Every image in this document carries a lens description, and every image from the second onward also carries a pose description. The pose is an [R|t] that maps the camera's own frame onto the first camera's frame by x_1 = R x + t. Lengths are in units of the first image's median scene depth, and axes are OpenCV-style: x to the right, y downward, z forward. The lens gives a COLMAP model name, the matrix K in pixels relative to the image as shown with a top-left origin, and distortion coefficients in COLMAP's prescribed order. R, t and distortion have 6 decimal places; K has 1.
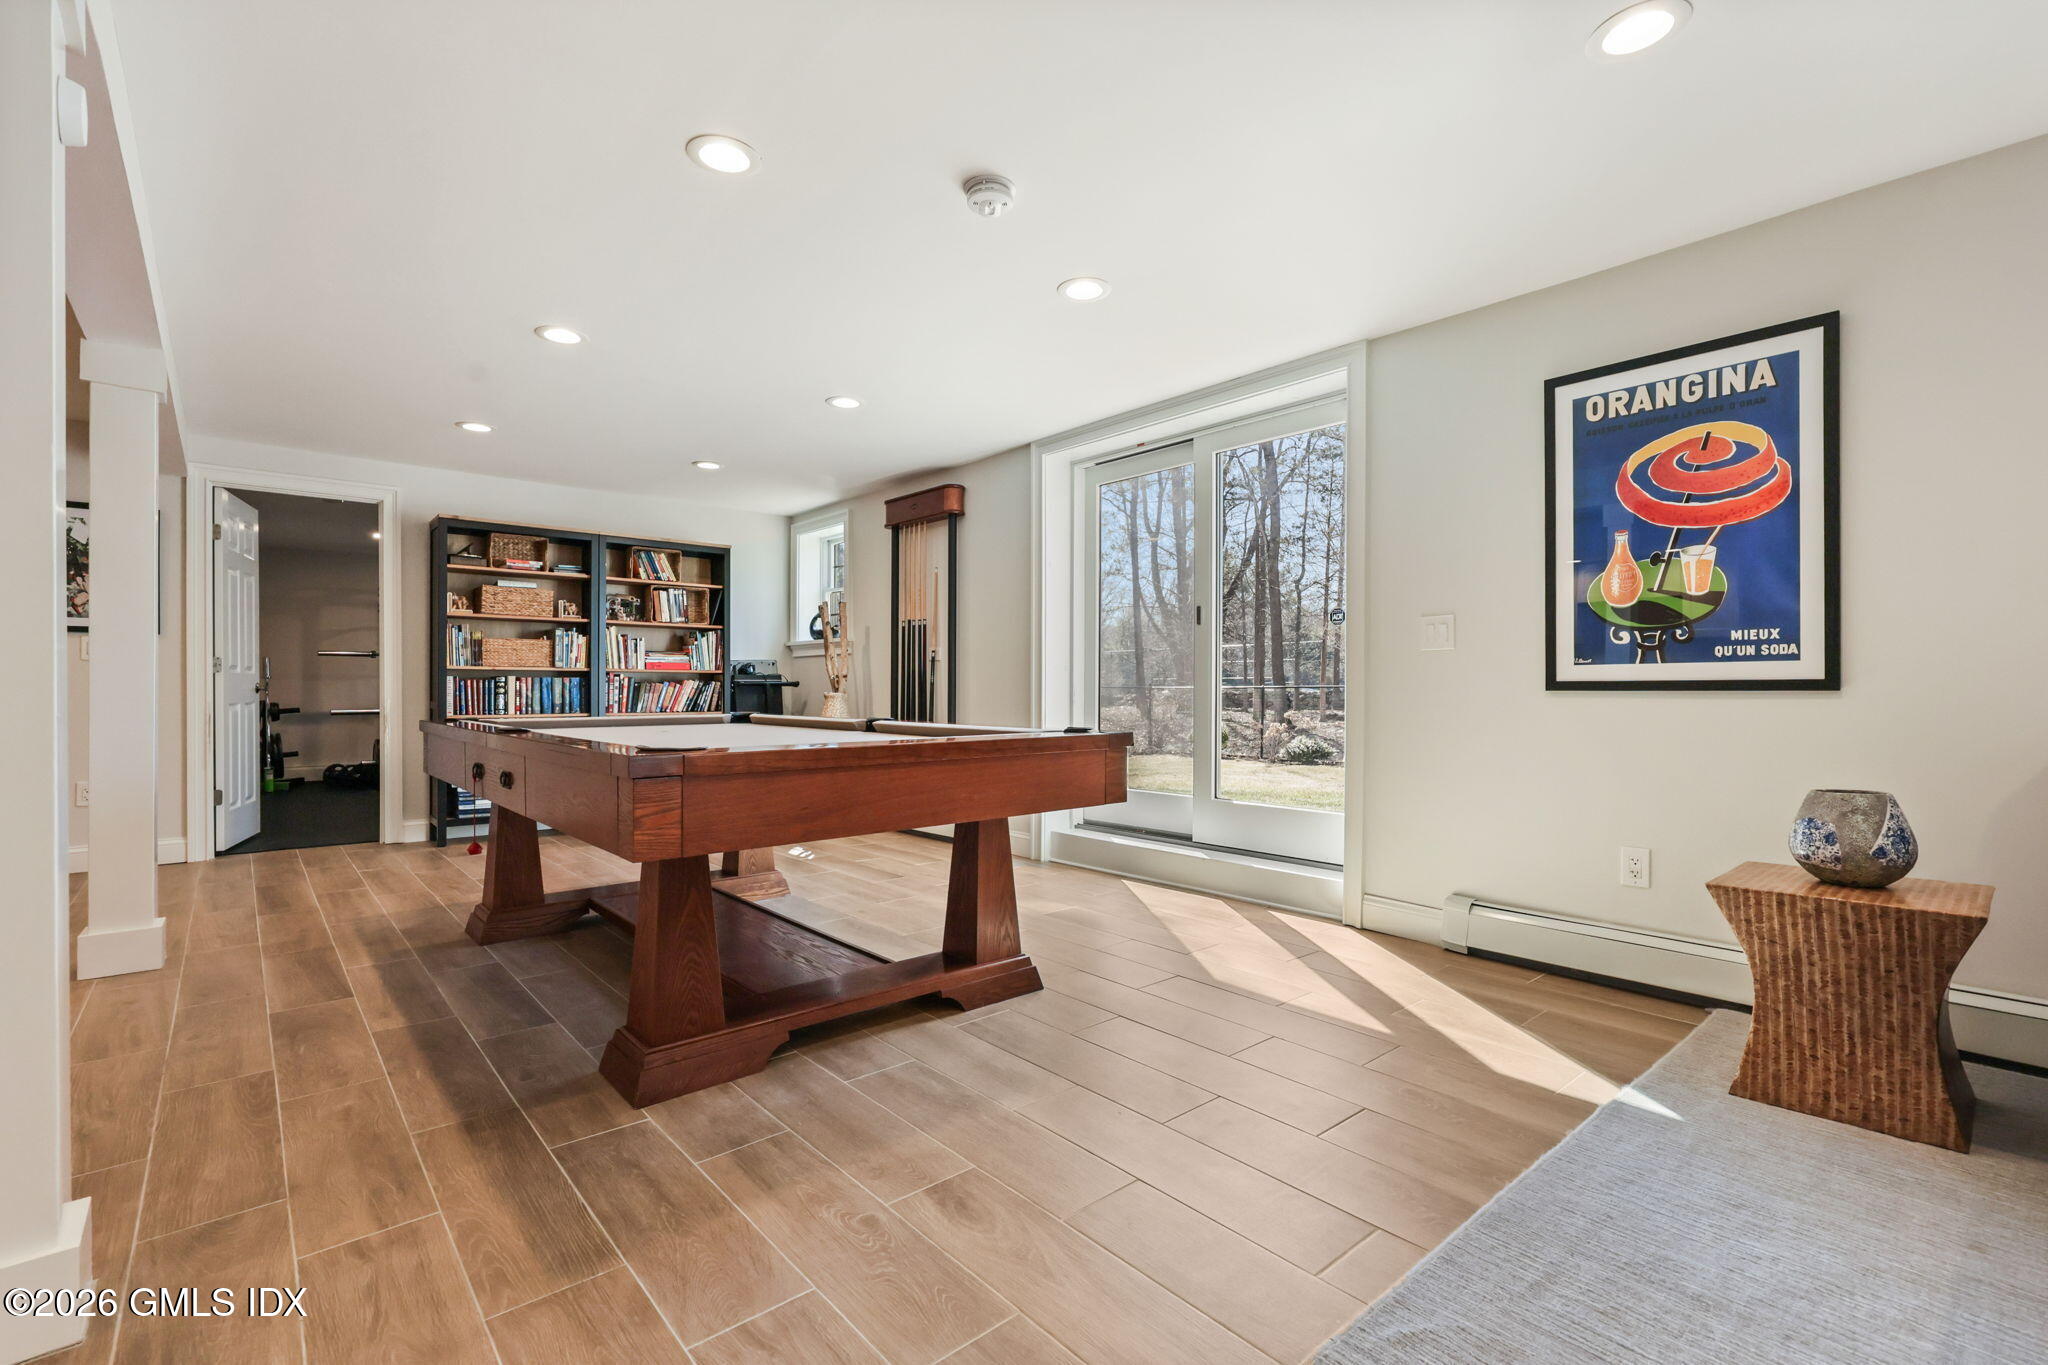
lens RADIAL K [[885.8, 0, 1017.9], [0, 885.8, 697.1], [0, 0, 1]] dist [-0.009756, 0.004236]
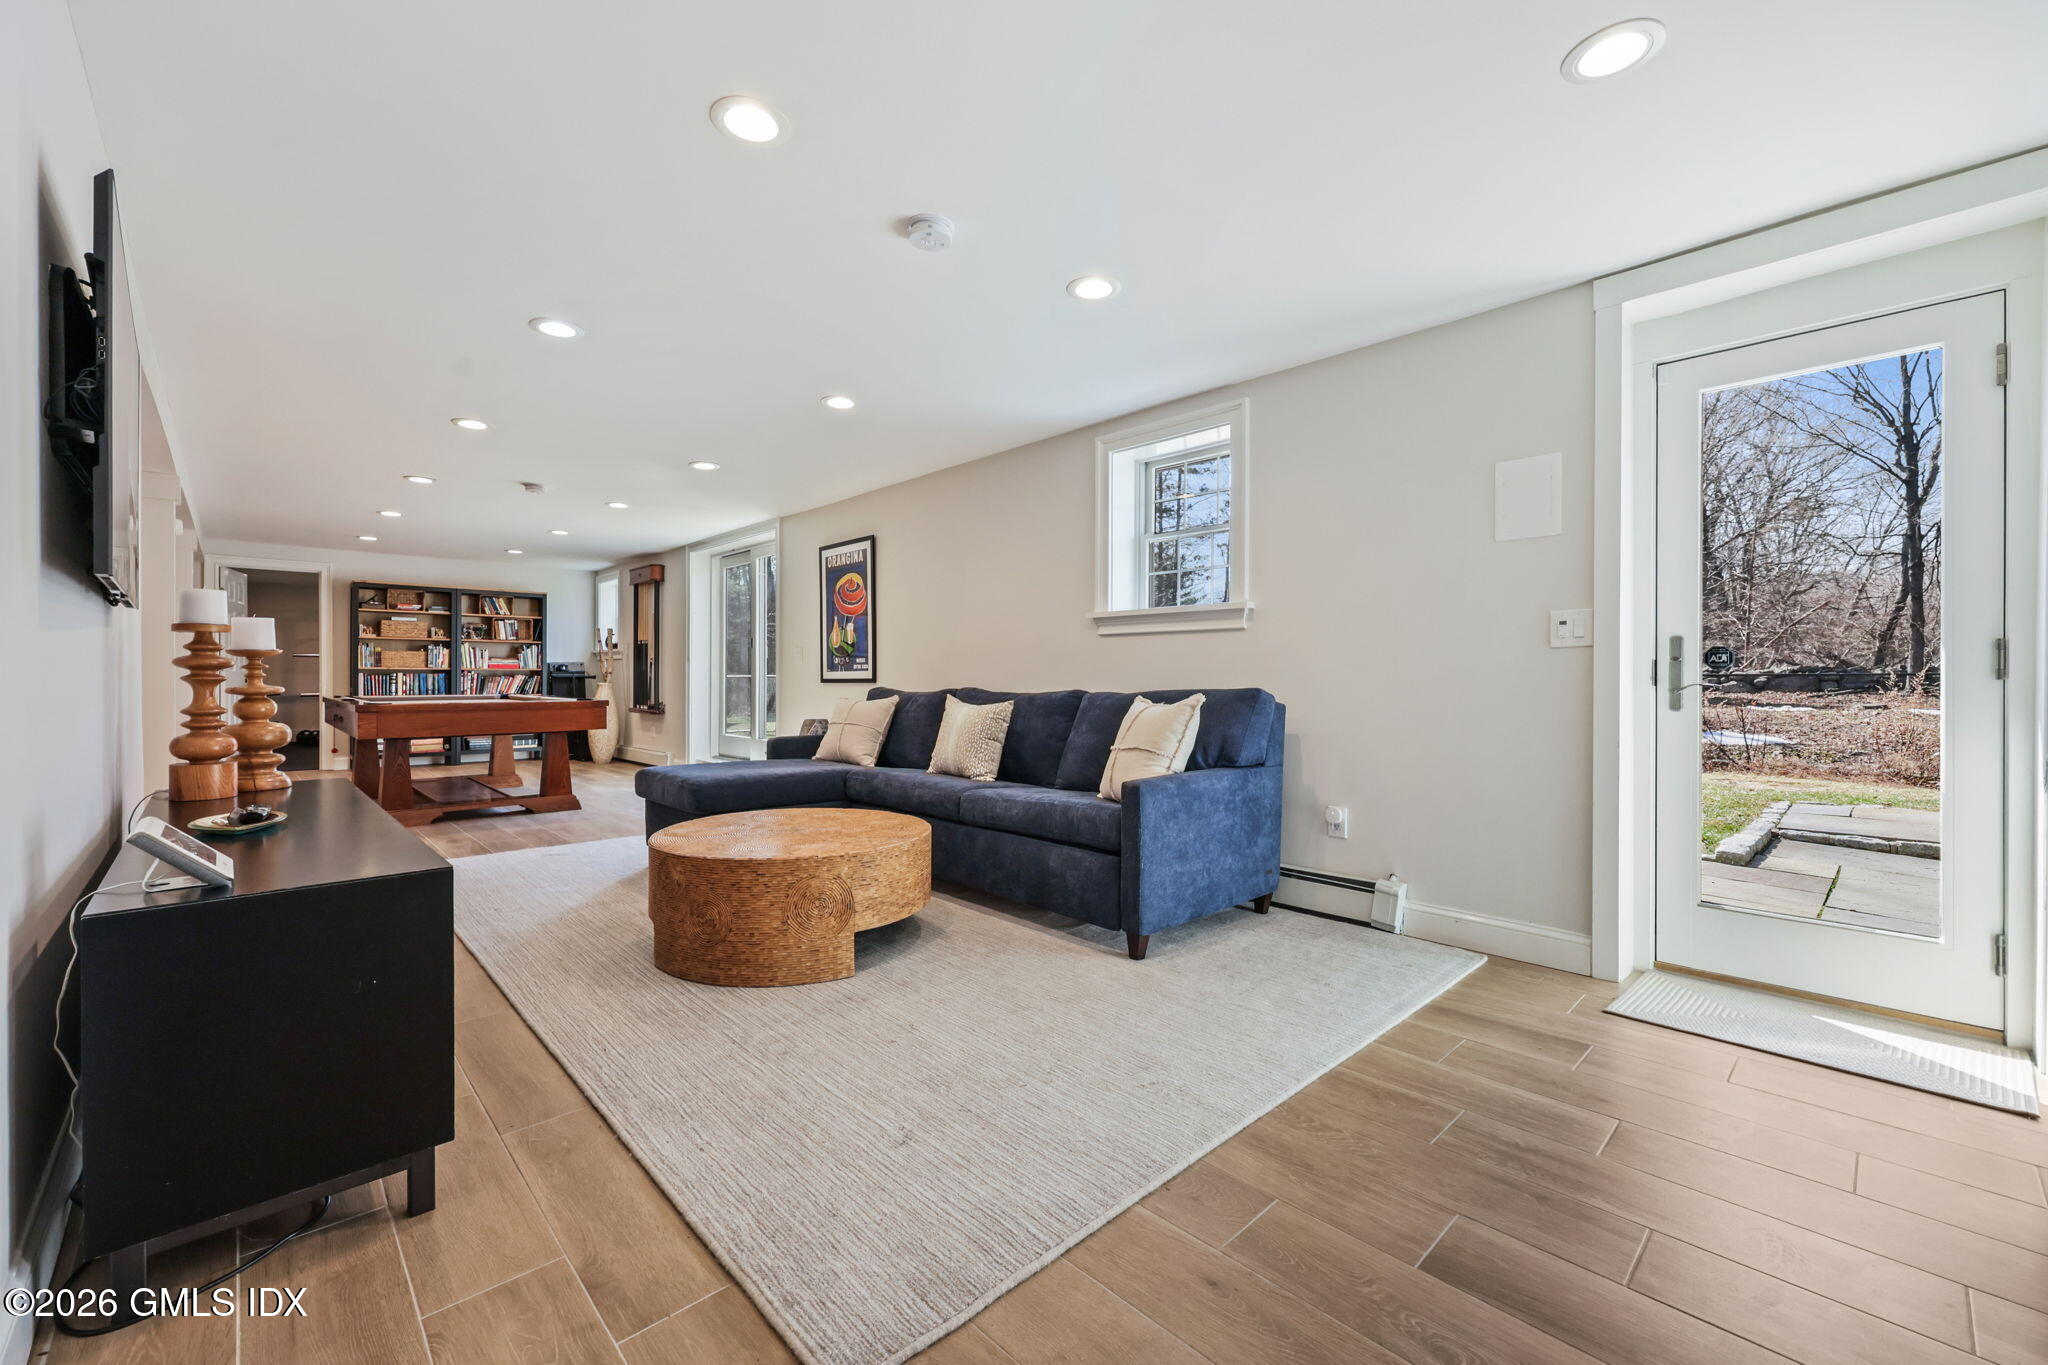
lens RADIAL K [[832.2, 0, 1010.3], [0, 832.2, 678.7], [0, 0, 1]] dist [0.004674, 0.000755]
pose [[0.999750, 0.001109, 0.022332, 1.123184], [-0.000918, 0.999963, -0.008565, 0.000033], [-0.022340, 0.008543, 0.999714, -1.256823]]
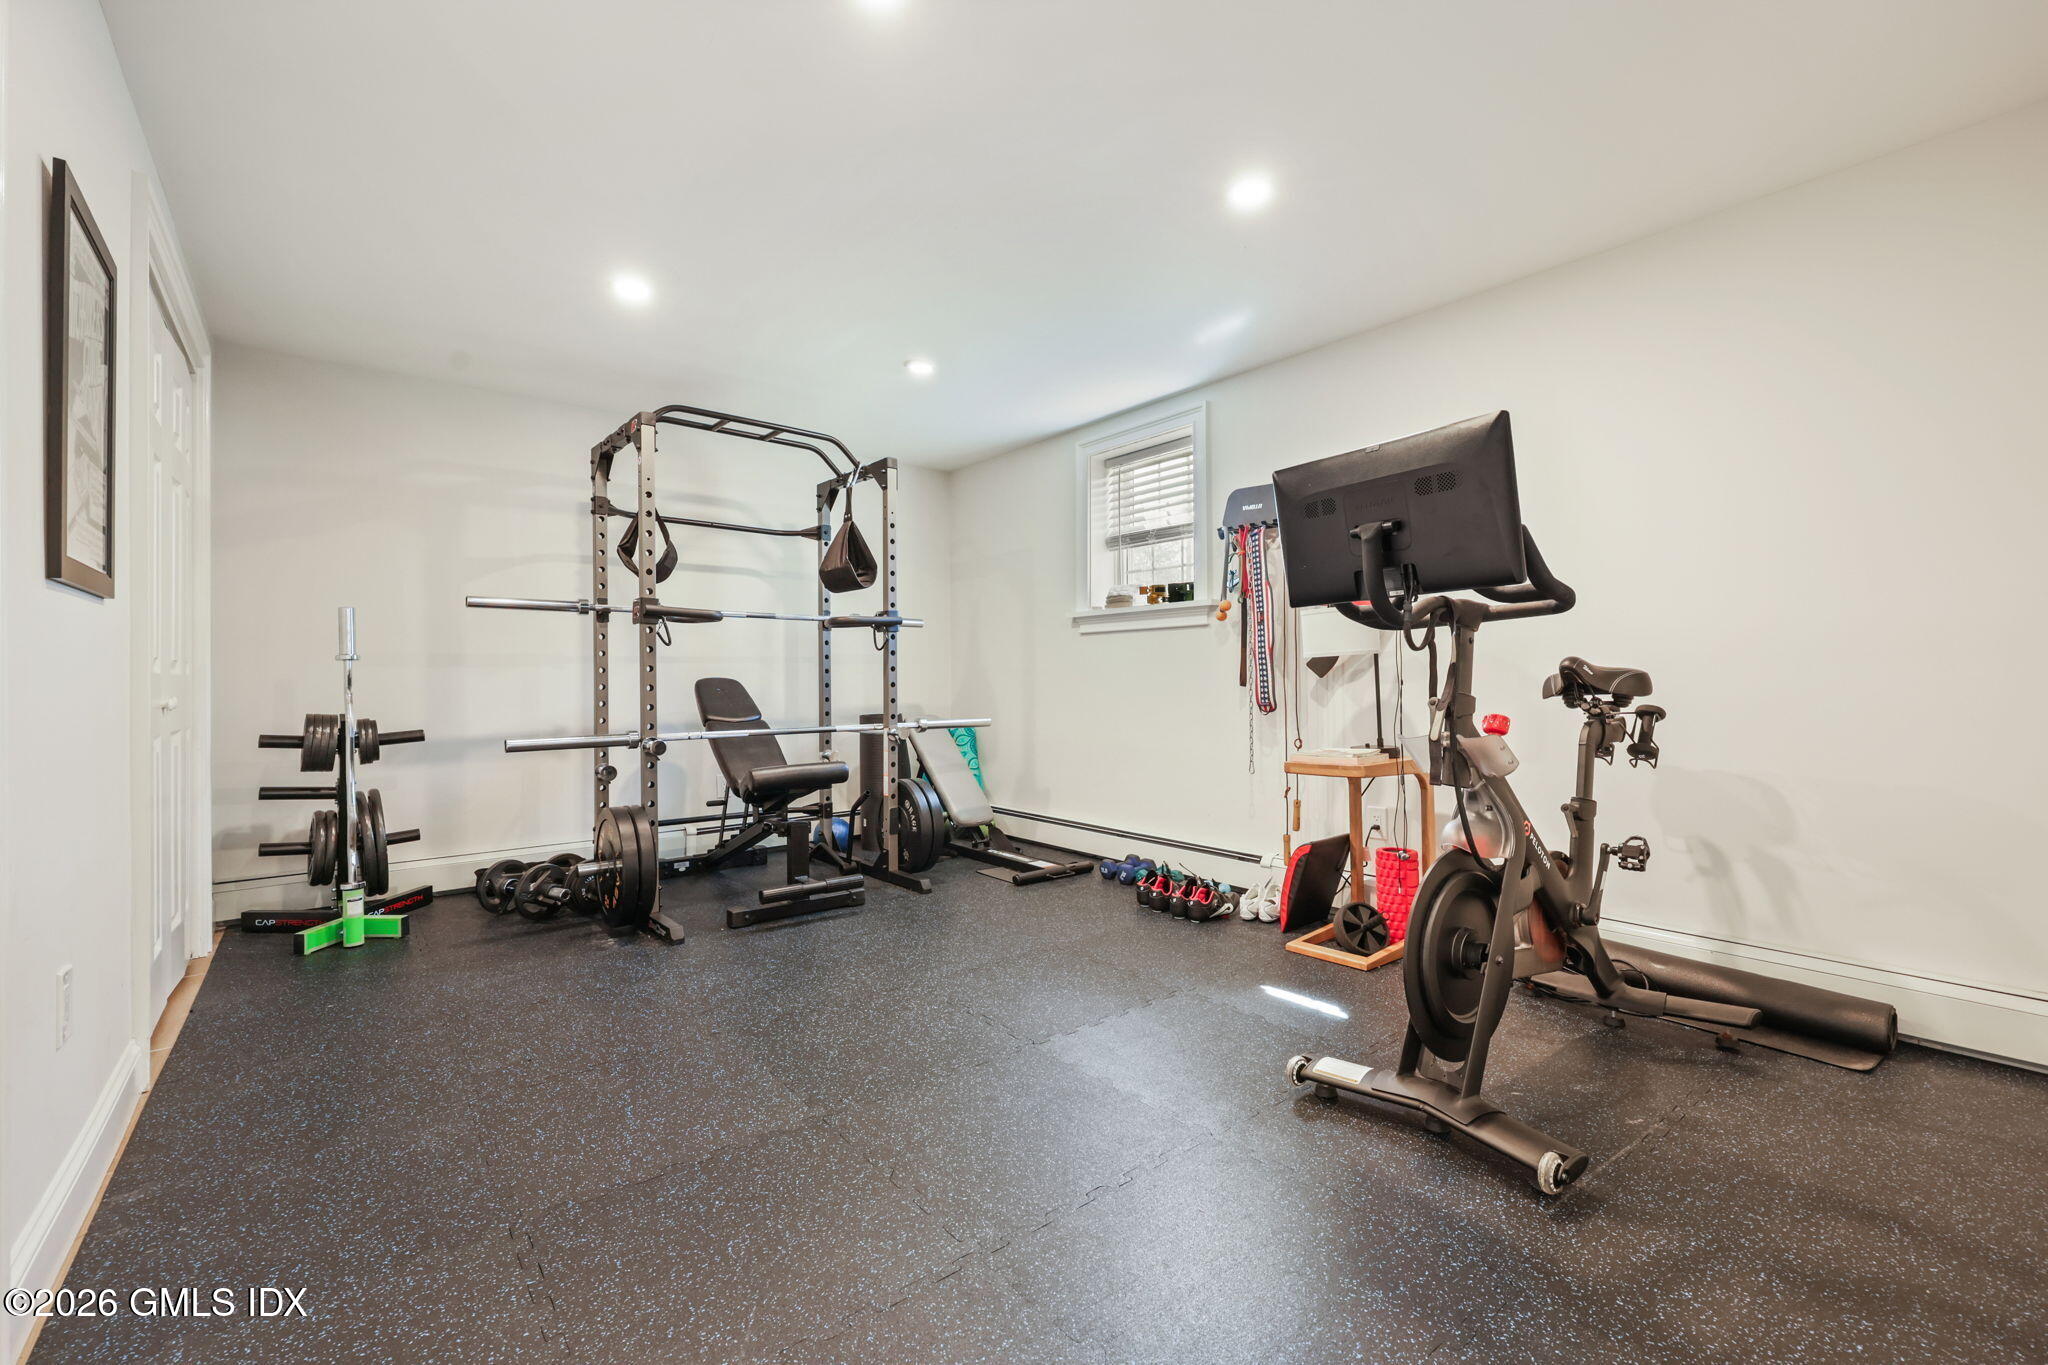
lens RADIAL K [[837.2, 0, 1023.4], [0, 837.2, 678.3], [0, 0, 1]] dist [0.001372, 0.000052]
pose [[0.999356, -0.001868, -0.035846, -0.862399], [0.001640, 0.999978, -0.006393, -0.017510], [0.035857, 0.006331, 0.999337, 1.021924]]
